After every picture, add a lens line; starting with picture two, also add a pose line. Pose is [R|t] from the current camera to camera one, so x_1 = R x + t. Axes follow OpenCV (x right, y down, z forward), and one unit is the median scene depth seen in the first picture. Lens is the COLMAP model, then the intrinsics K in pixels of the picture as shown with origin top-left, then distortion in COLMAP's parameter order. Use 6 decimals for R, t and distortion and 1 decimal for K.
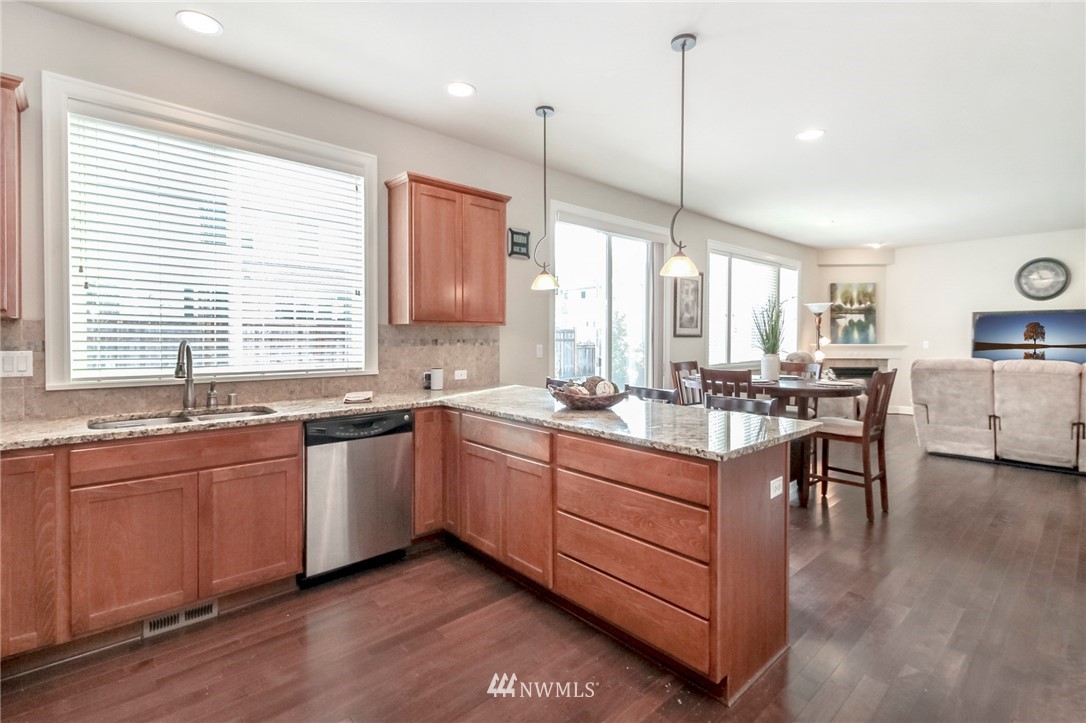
lens RADIAL K [[492.6, 0, 539.5], [0, 492.6, 345.3], [0, 0, 1]] dist [0.001874, 0.000148]
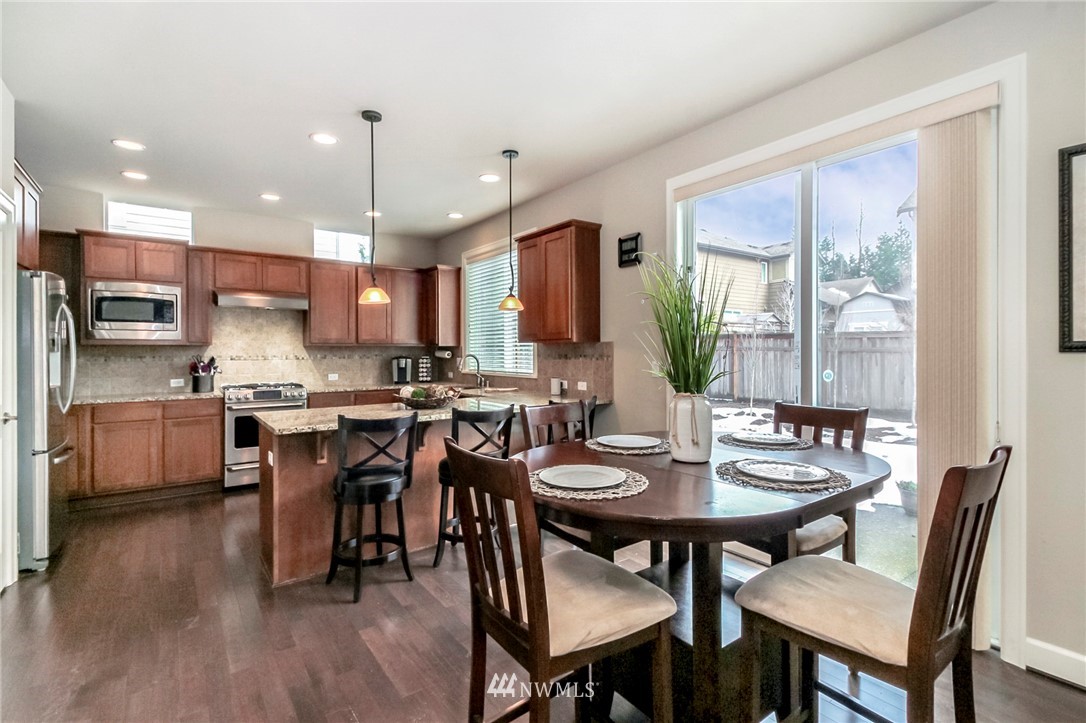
lens RADIAL K [[502.3, 0, 544.3], [0, 502.3, 353.0], [0, 0, 1]] dist [-0.002926, -0.000837]
pose [[-0.093179, 0.000839, -0.995649, 1.083691], [-0.014589, 0.999891, 0.002208, -0.018309], [0.995542, 0.014732, -0.093156, 1.117553]]
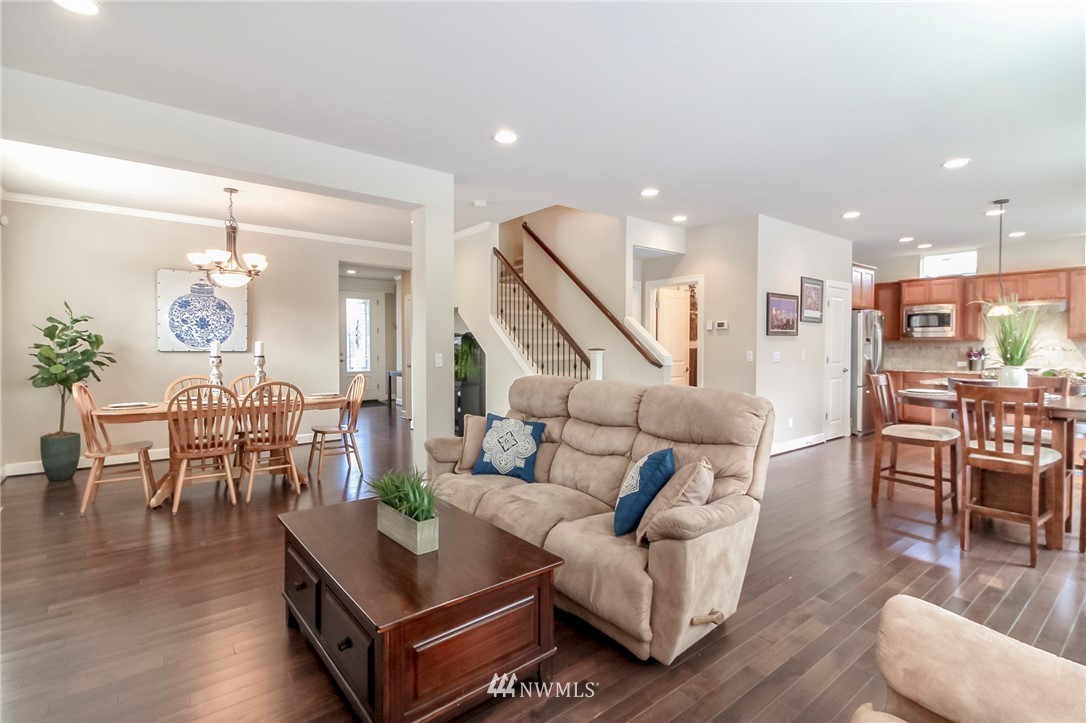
lens RADIAL K [[494.9, 0, 539.8], [0, 494.9, 354.0], [0, 0, 1]] dist [0.004428, -0.000920]
pose [[-0.996442, -0.004430, 0.084169, 1.452843], [-0.001213, 0.999268, 0.038238, -0.042399], [-0.084277, 0.038000, -0.995718, 2.332186]]
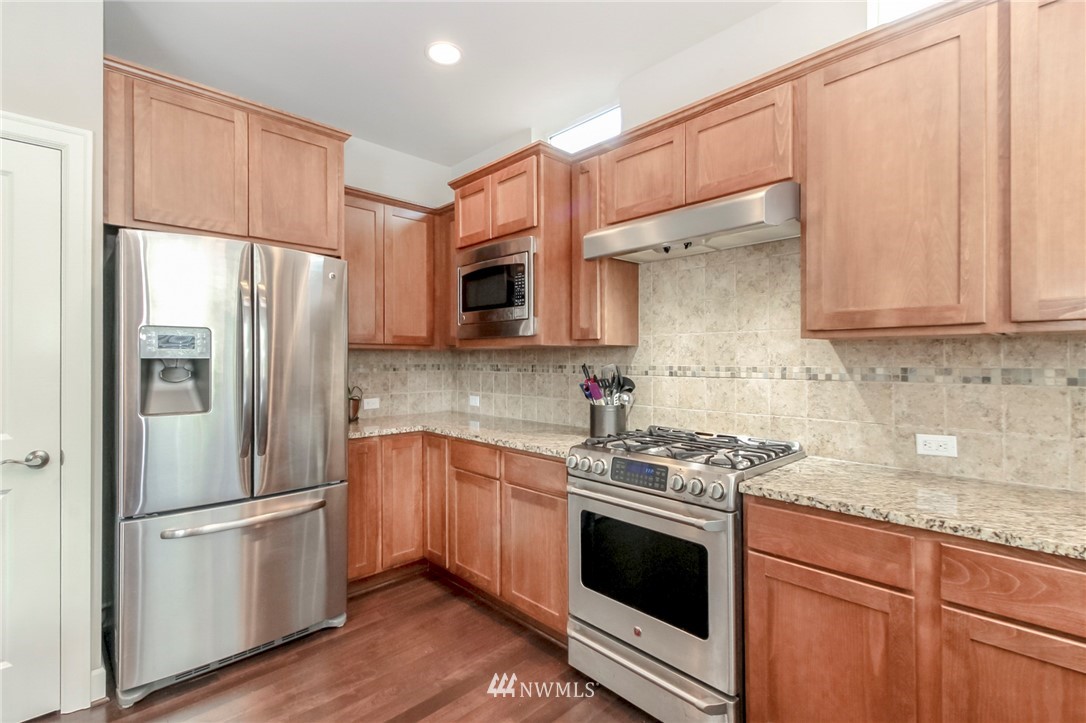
lens RADIAL K [[498.0, 0, 533.0], [0, 498.0, 359.7], [0, 0, 1]] dist [0.011228, -0.000262]
pose [[-0.999657, -0.001781, -0.026124, -0.154699], [-0.002226, 0.999853, 0.016997, -0.014007], [0.026090, 0.017049, -0.999514, 0.723093]]
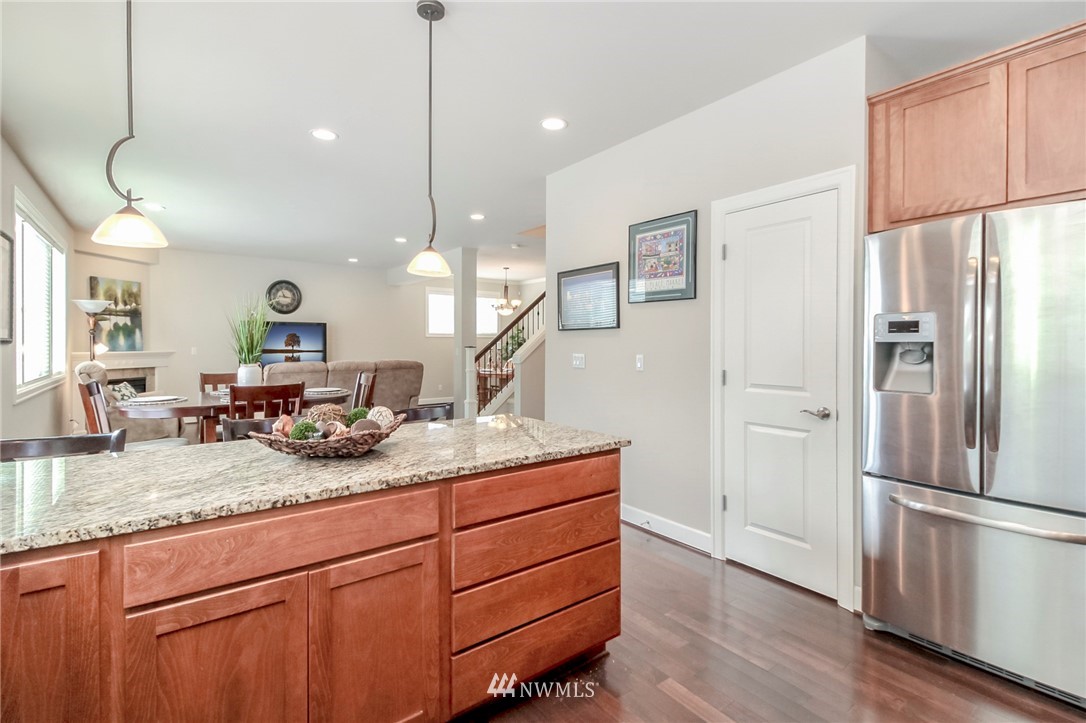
lens RADIAL K [[502.3, 0, 544.3], [0, 502.3, 353.0], [0, 0, 1]] dist [-0.002926, -0.000837]
pose [[0.077494, -0.017991, 0.996831, -0.424961], [0.015434, 0.999739, 0.016844, -0.008484], [-0.996873, 0.014080, 0.077751, 0.536566]]
